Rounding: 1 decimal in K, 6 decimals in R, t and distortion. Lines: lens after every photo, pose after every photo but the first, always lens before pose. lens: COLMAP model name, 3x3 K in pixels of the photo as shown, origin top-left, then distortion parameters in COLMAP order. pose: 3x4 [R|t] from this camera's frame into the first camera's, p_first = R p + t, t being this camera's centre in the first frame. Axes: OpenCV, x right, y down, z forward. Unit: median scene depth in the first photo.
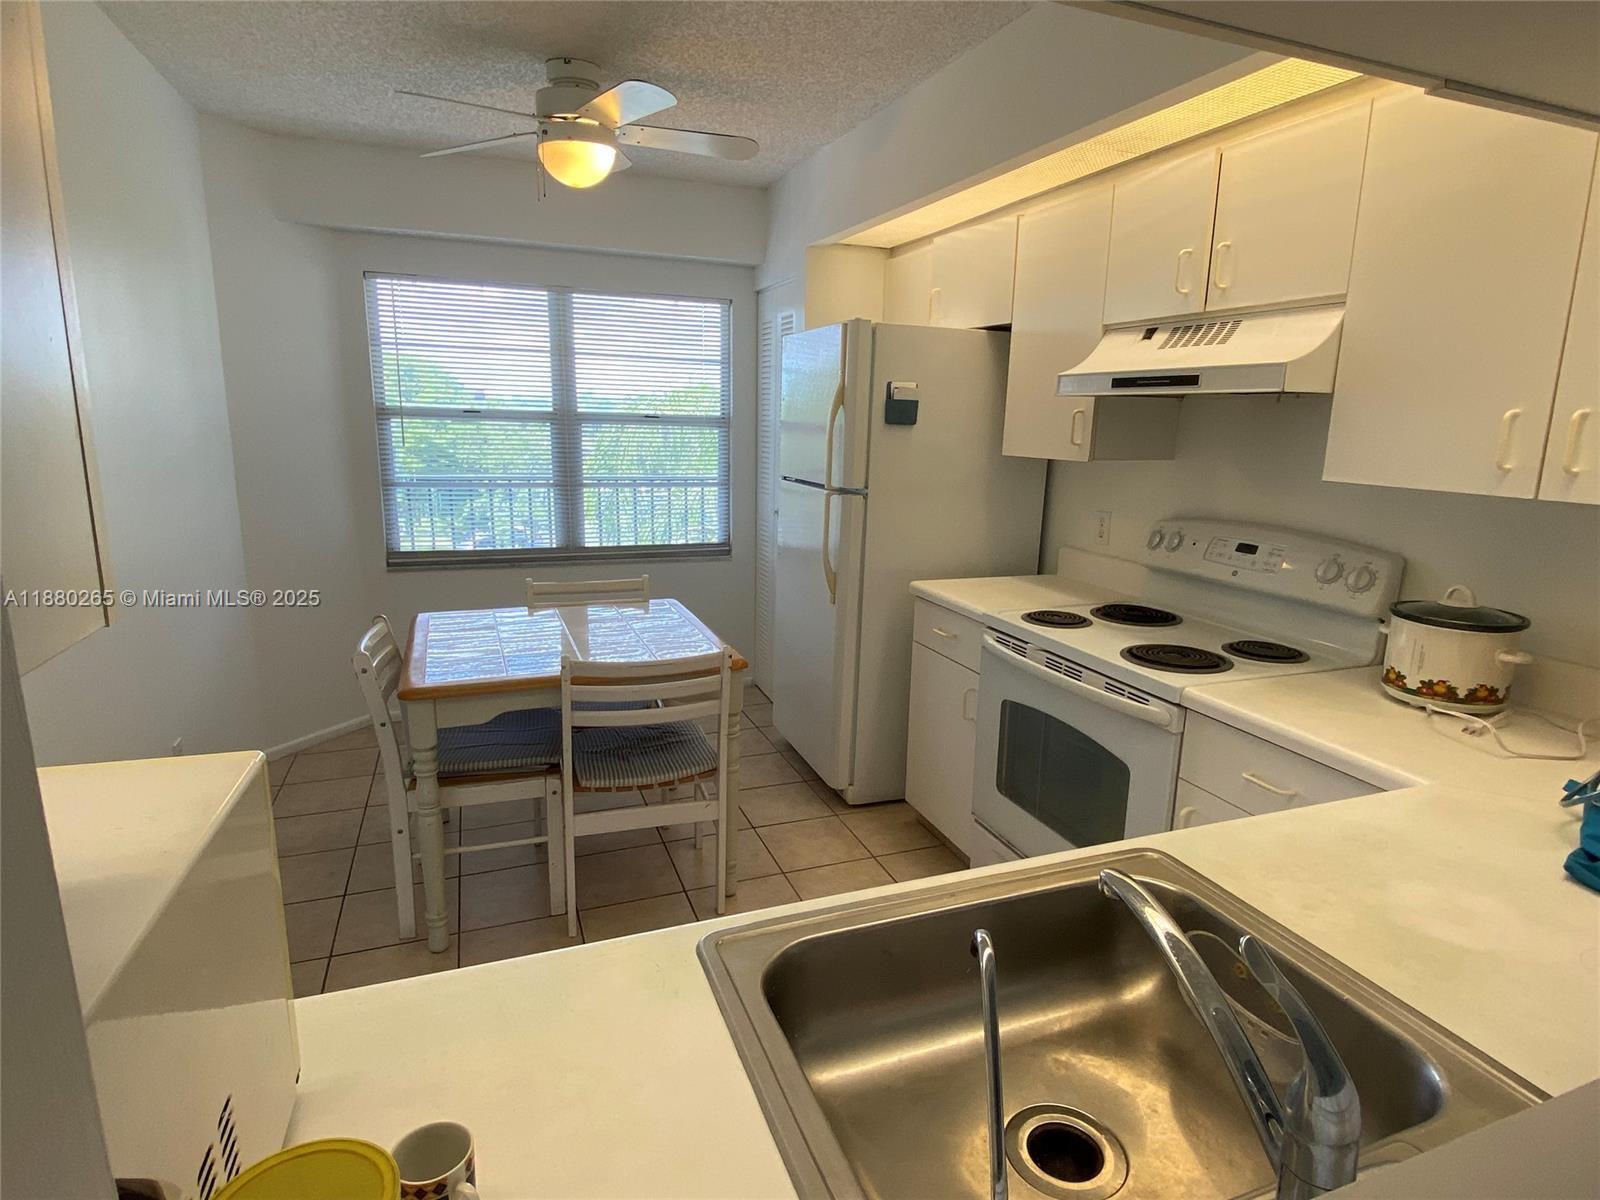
lens RADIAL K [[876.1, 0, 800.0], [0, 876.1, 600.0], [0, 0, 1]] dist [0.103365, -0.109080]
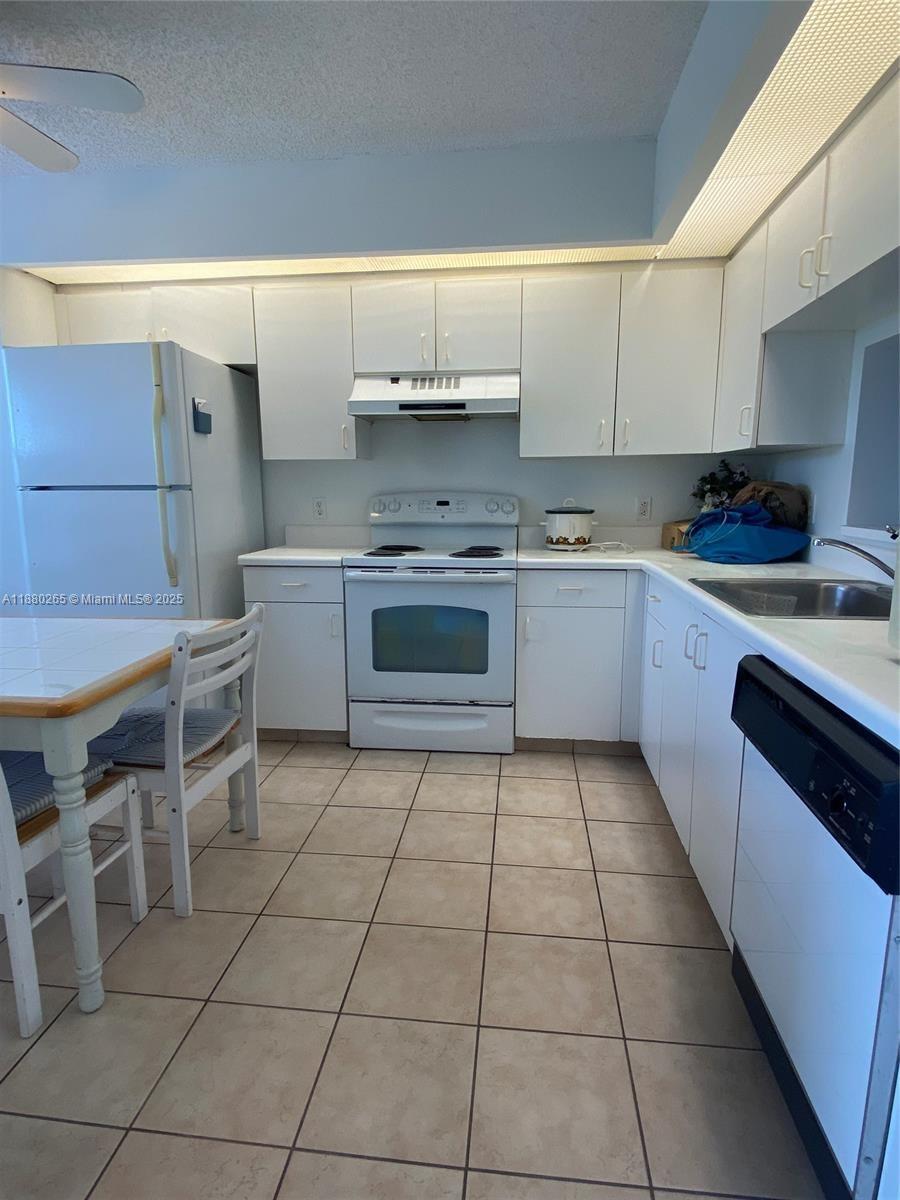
lens RADIAL K [[657.1, 0, 450.0], [0, 657.1, 600.0], [0, 0, 1]] dist [0.103365, -0.109080]
pose [[0.465378, -0.175171, 0.867605, -0.736764], [0.198624, 0.975889, 0.090494, 0.019026], [-0.862538, 0.130213, 0.488950, 0.336619]]
